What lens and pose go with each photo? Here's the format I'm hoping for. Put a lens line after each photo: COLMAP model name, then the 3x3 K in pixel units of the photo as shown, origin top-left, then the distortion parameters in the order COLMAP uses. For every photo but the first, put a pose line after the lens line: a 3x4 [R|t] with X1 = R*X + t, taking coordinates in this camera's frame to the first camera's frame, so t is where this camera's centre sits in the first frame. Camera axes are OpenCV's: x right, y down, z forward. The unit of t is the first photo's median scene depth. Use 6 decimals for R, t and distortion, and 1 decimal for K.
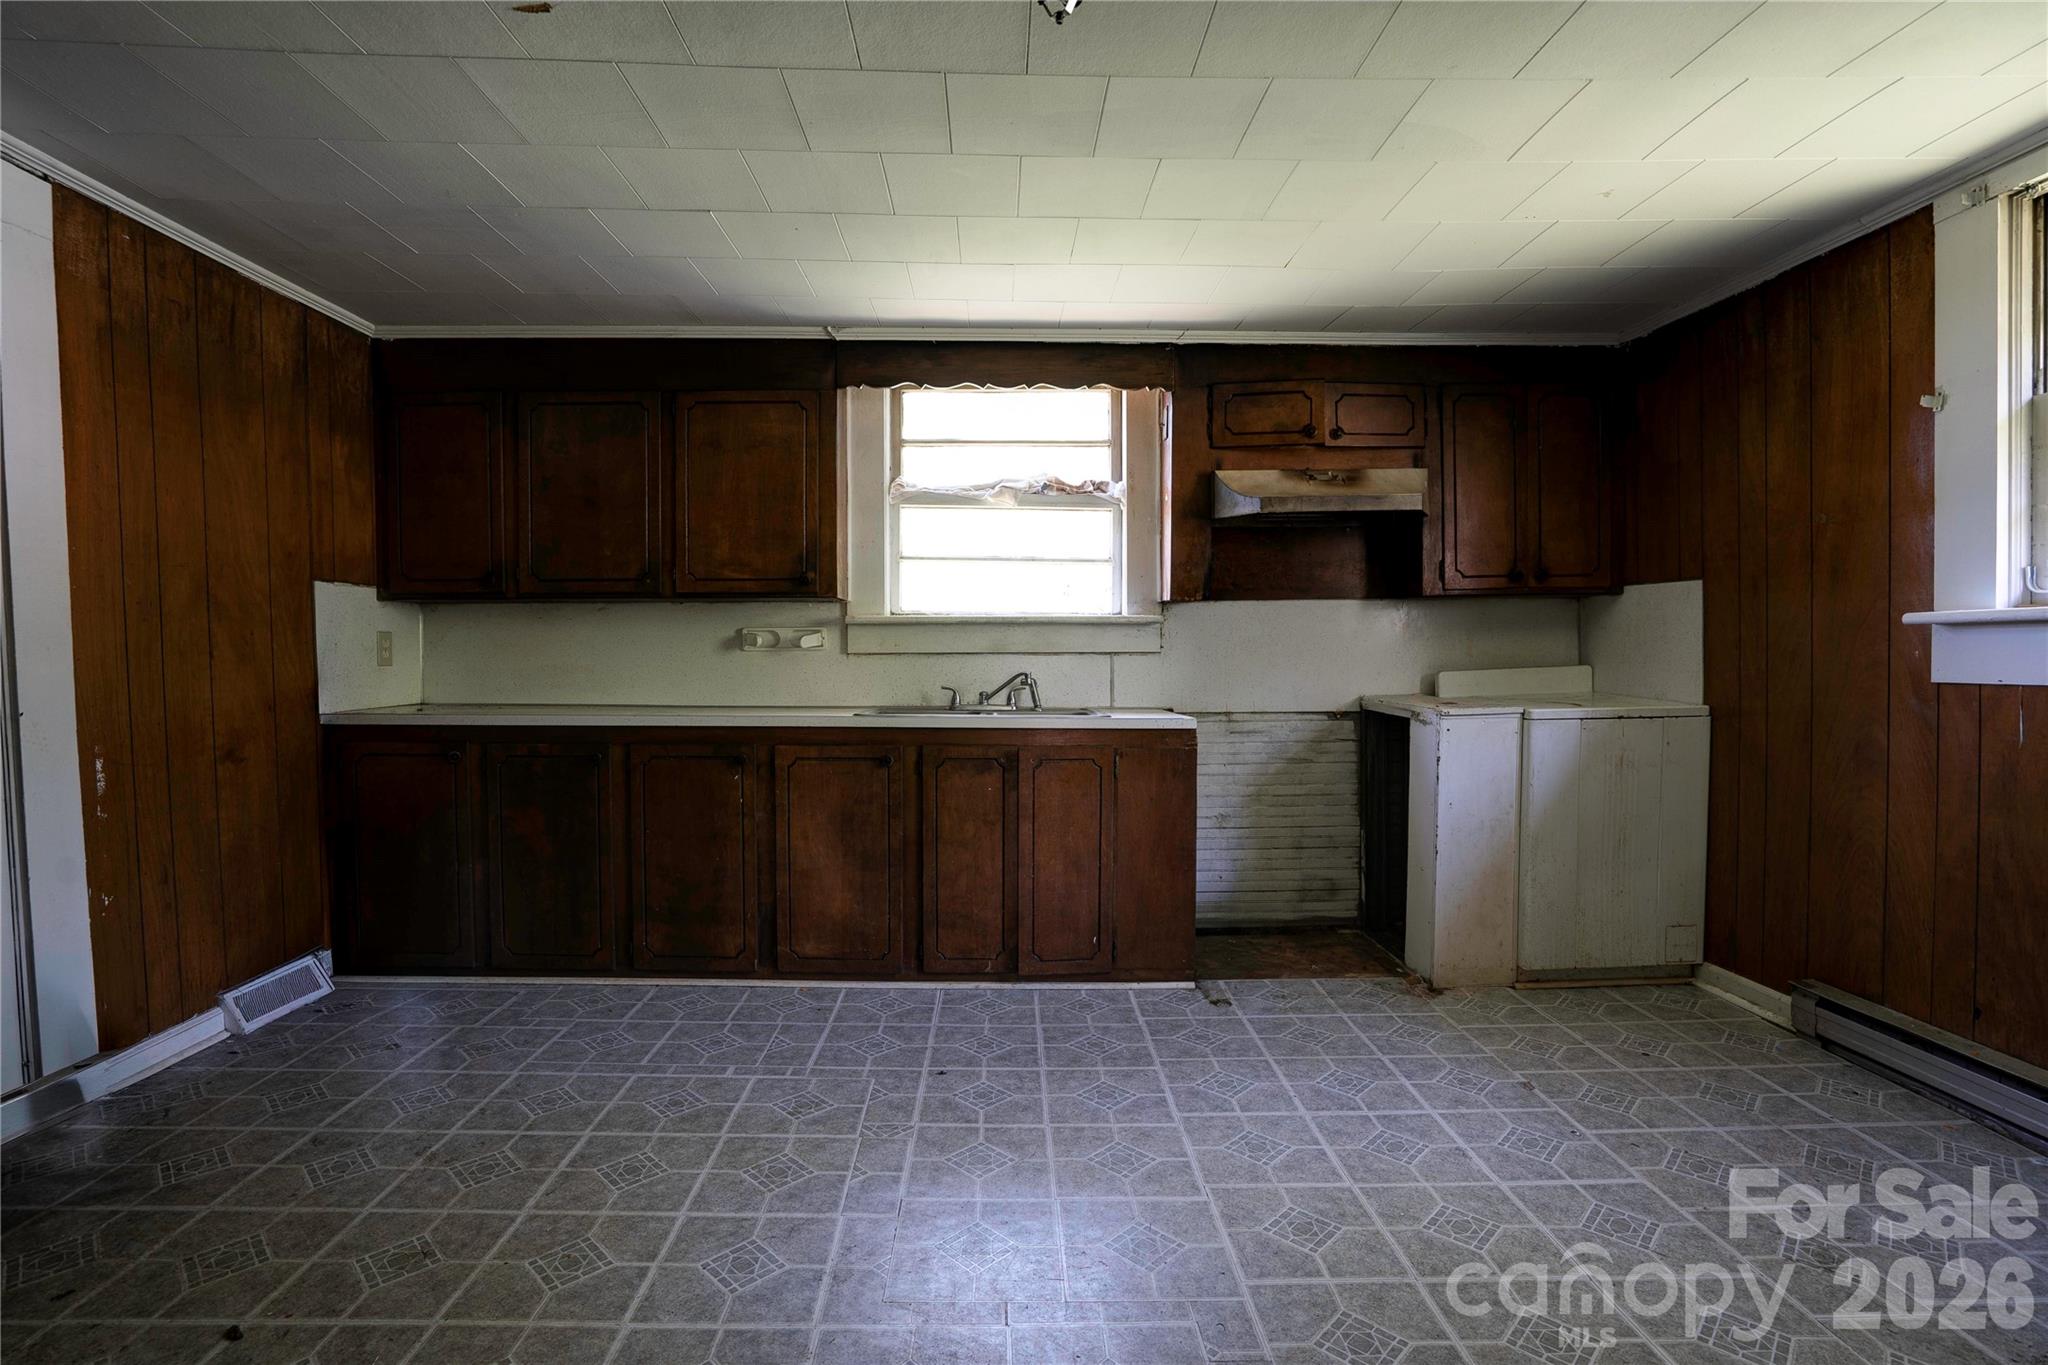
lens RADIAL K [[932.9, 0, 1006.7], [0, 932.9, 676.3], [0, 0, 1]] dist [-0.011575, 0.010148]
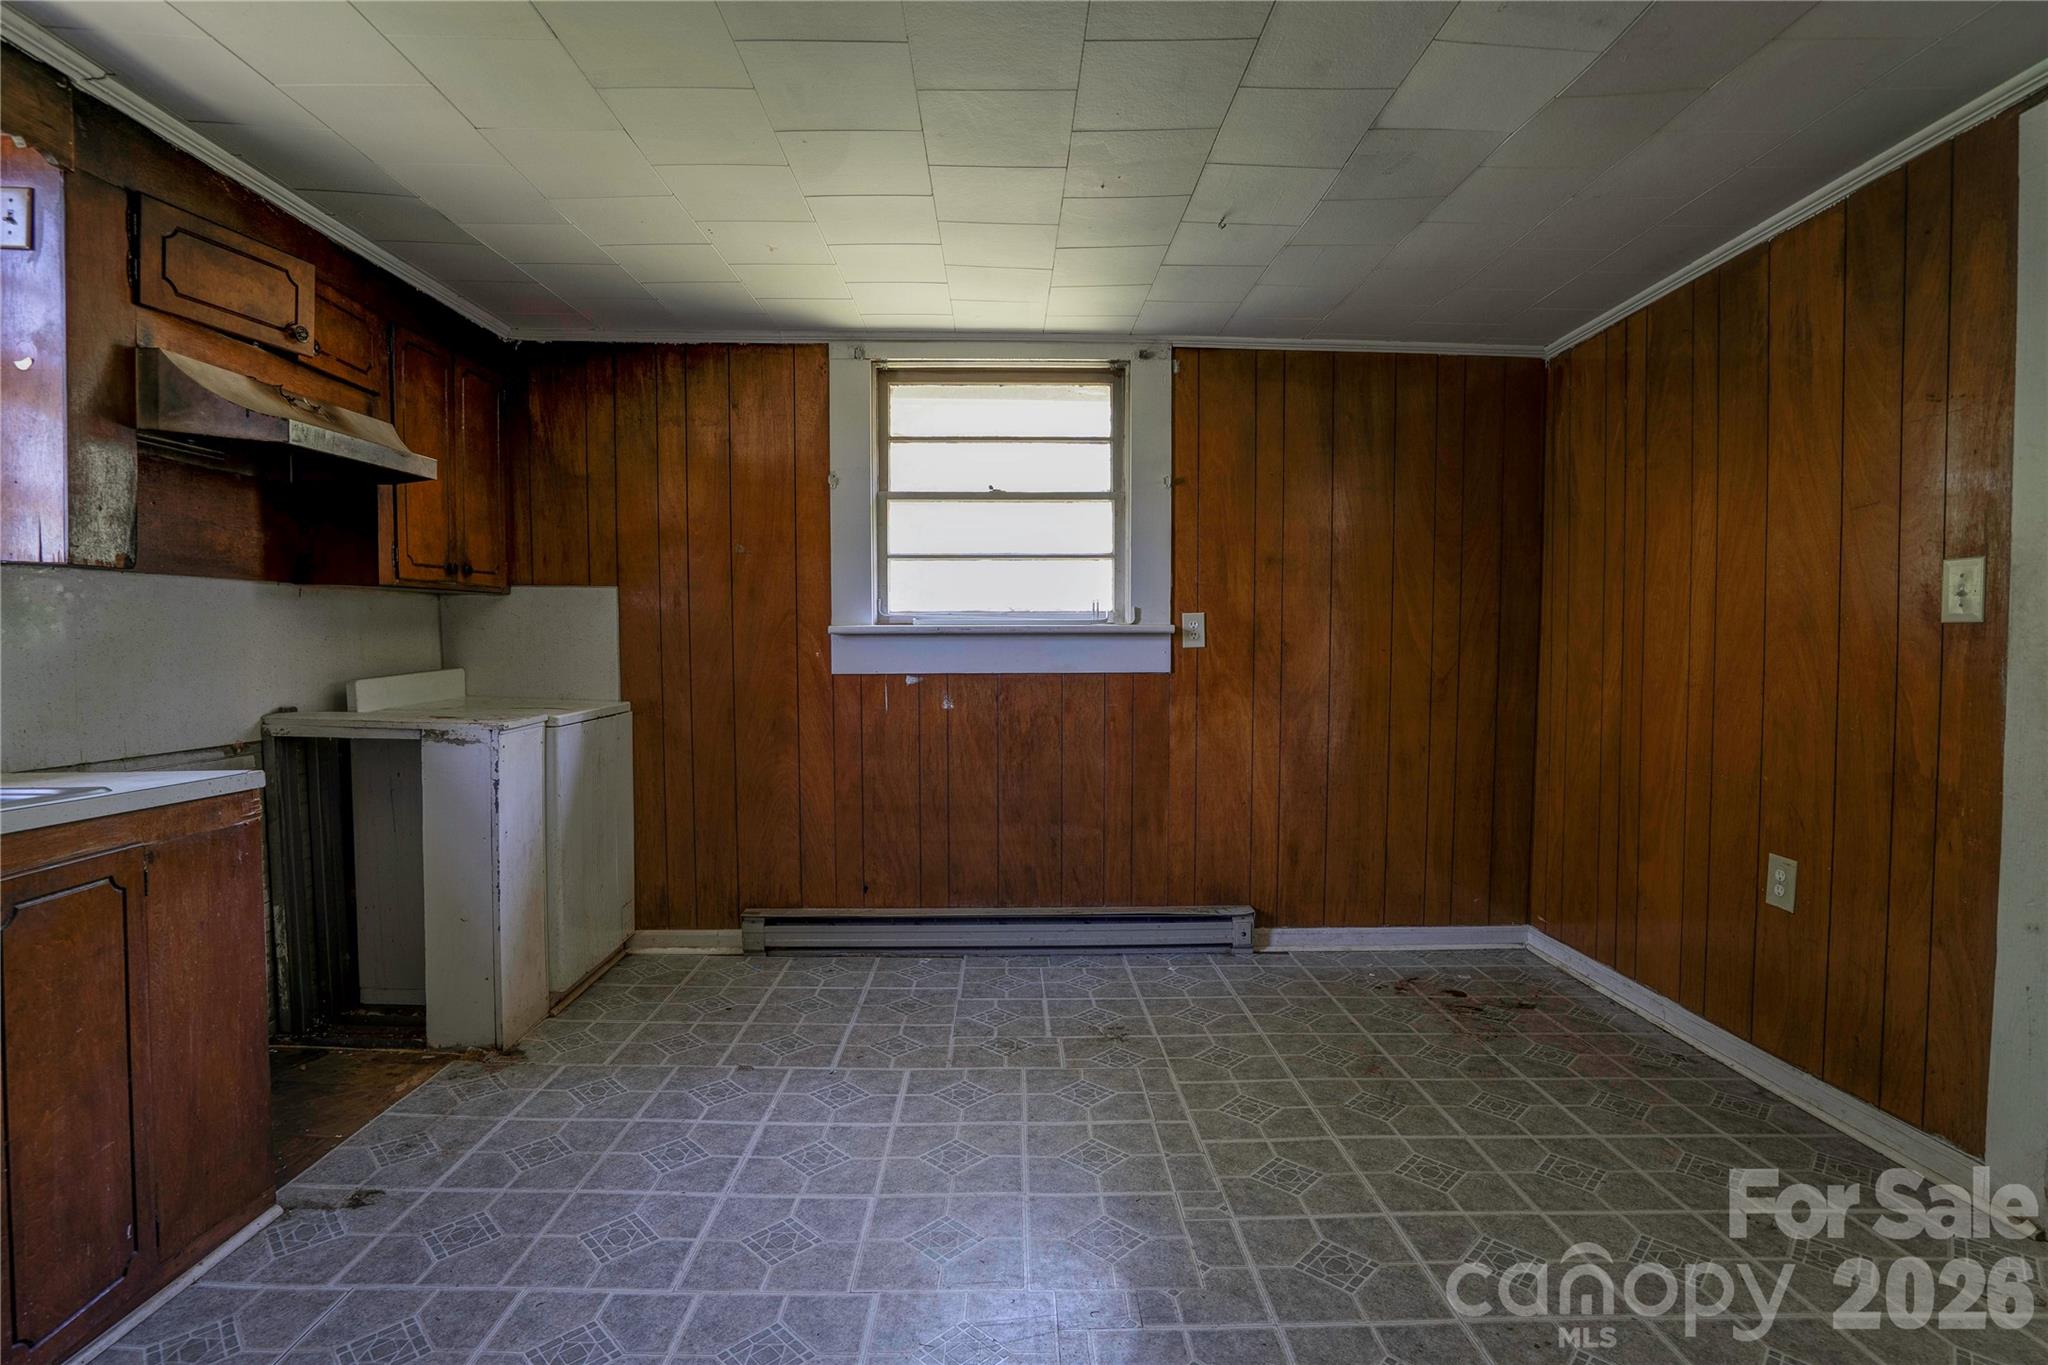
lens RADIAL K [[976.6, 0, 1021.8], [0, 976.6, 684.1], [0, 0, 1]] dist [-0.049074, 0.017917]
pose [[0.037146, -0.036718, 0.998635, -0.405005], [0.027781, 0.998976, 0.035697, -0.019056], [-0.998924, 0.026417, 0.038128, 0.511251]]
